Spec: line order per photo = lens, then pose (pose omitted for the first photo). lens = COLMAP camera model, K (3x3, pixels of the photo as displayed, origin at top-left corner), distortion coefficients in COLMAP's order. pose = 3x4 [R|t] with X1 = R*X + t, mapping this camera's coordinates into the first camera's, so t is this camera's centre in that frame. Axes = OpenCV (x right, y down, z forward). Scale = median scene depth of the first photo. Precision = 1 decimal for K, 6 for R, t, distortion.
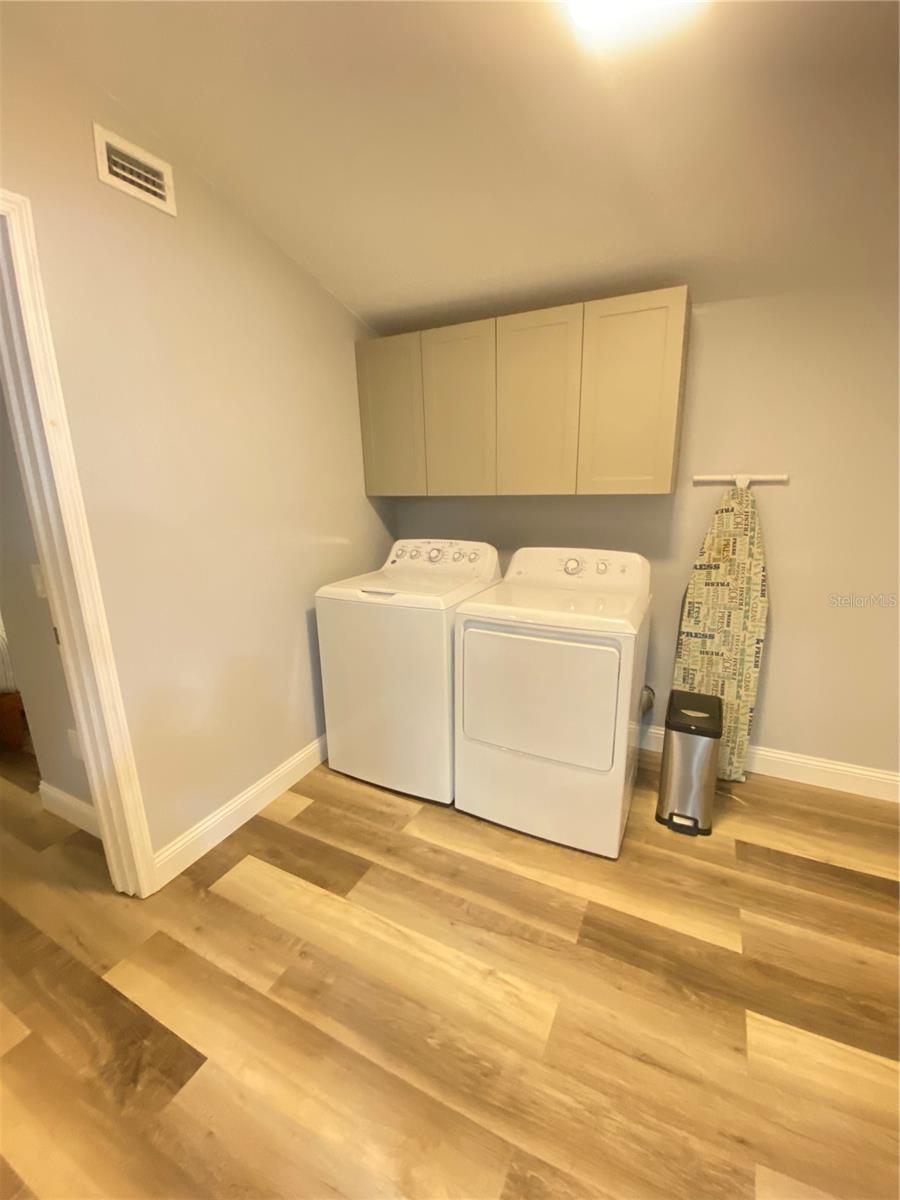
lens RADIAL K [[492.3, 0, 447.4], [0, 492.3, 600.8], [0, 0, 1]] dist [0.010820, -0.016297]
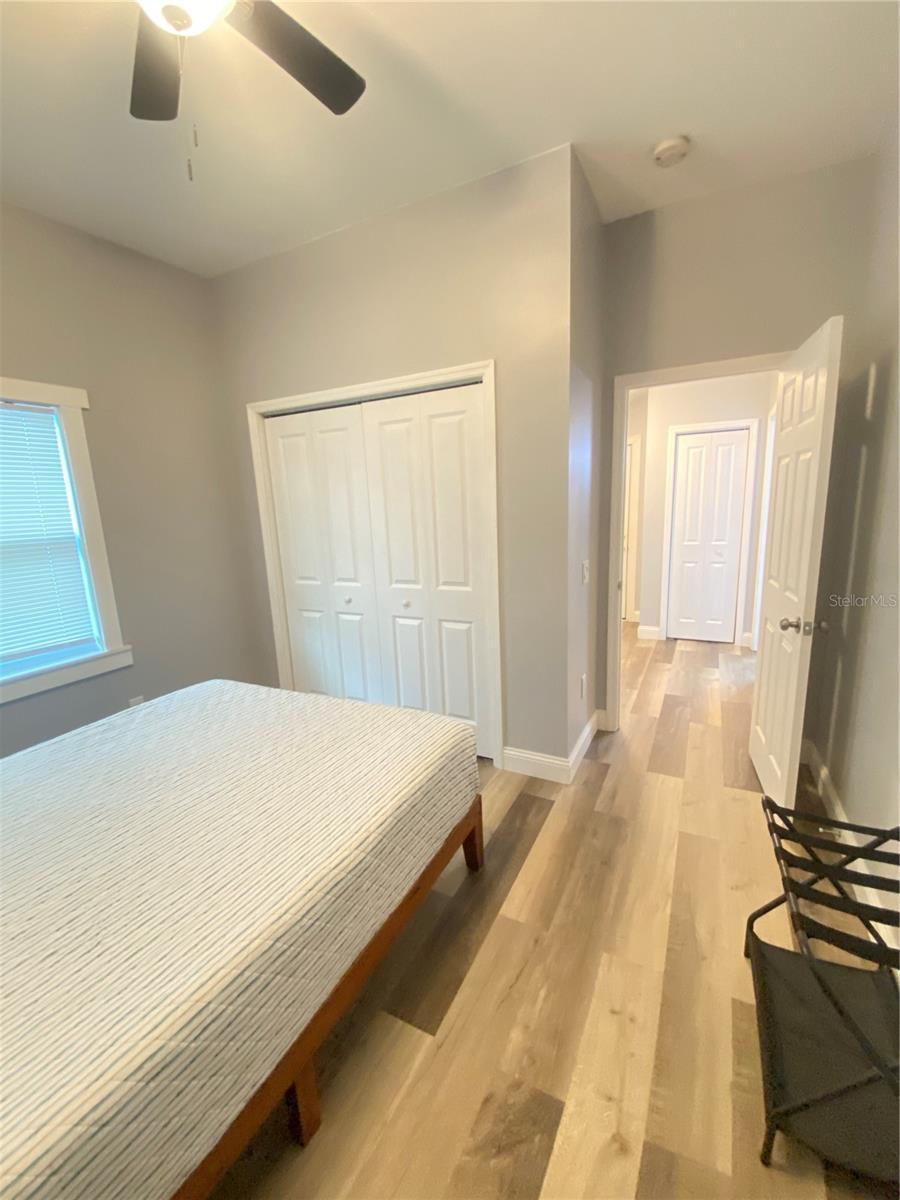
lens RADIAL K [[492.3, 0, 447.4], [0, 492.3, 600.8], [0, 0, 1]] dist [0.010820, -0.016297]
pose [[0.011376, -0.169796, 0.985414, -2.954265], [0.281343, 0.946209, 0.159793, -0.381009], [-0.959540, 0.275422, 0.058535, 1.712745]]
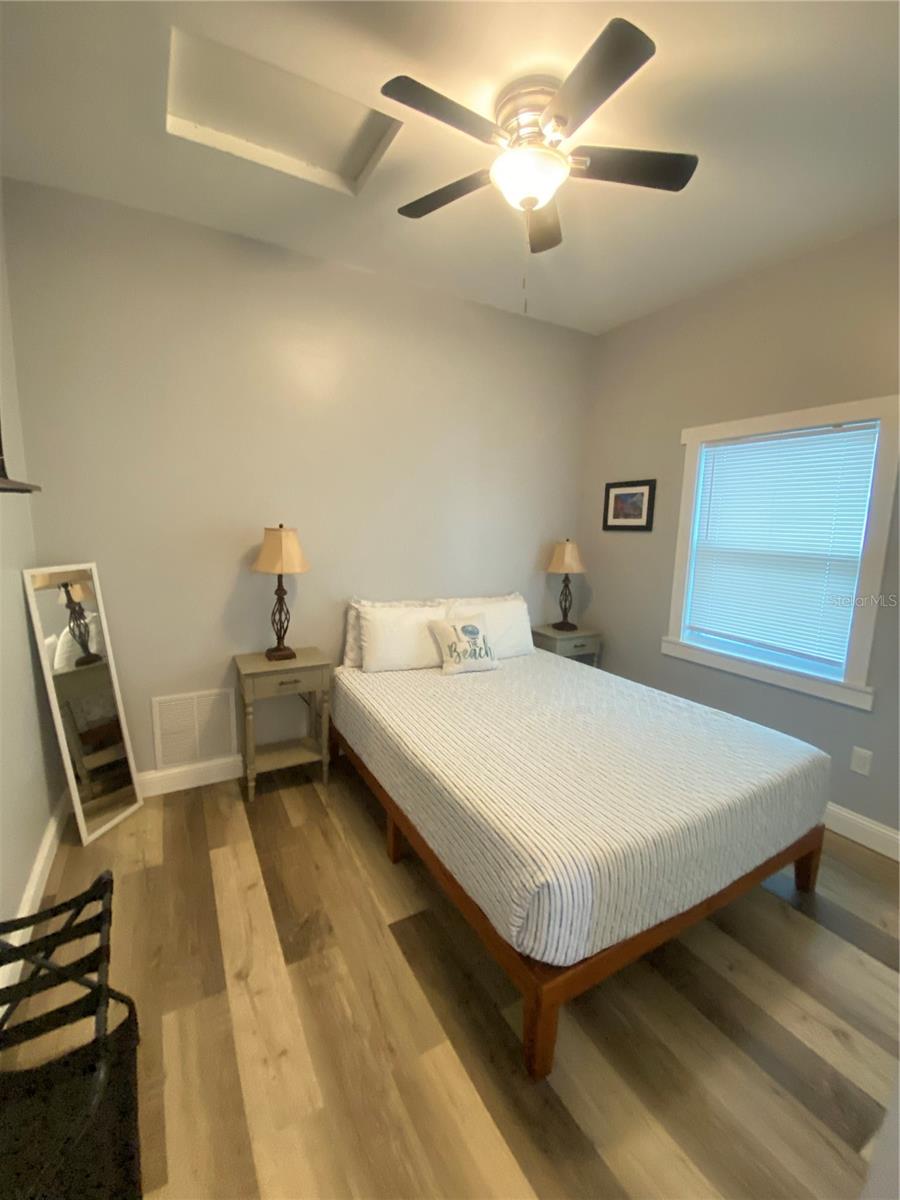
lens RADIAL K [[487.8, 0, 451.1], [0, 487.8, 596.2], [0, 0, 1]] dist [0.013799, -0.017329]
pose [[0.835724, 0.123869, -0.534997, -1.829499], [-0.169558, 0.984831, -0.036848, -0.294357], [0.522318, 0.121508, 0.844050, 1.129017]]
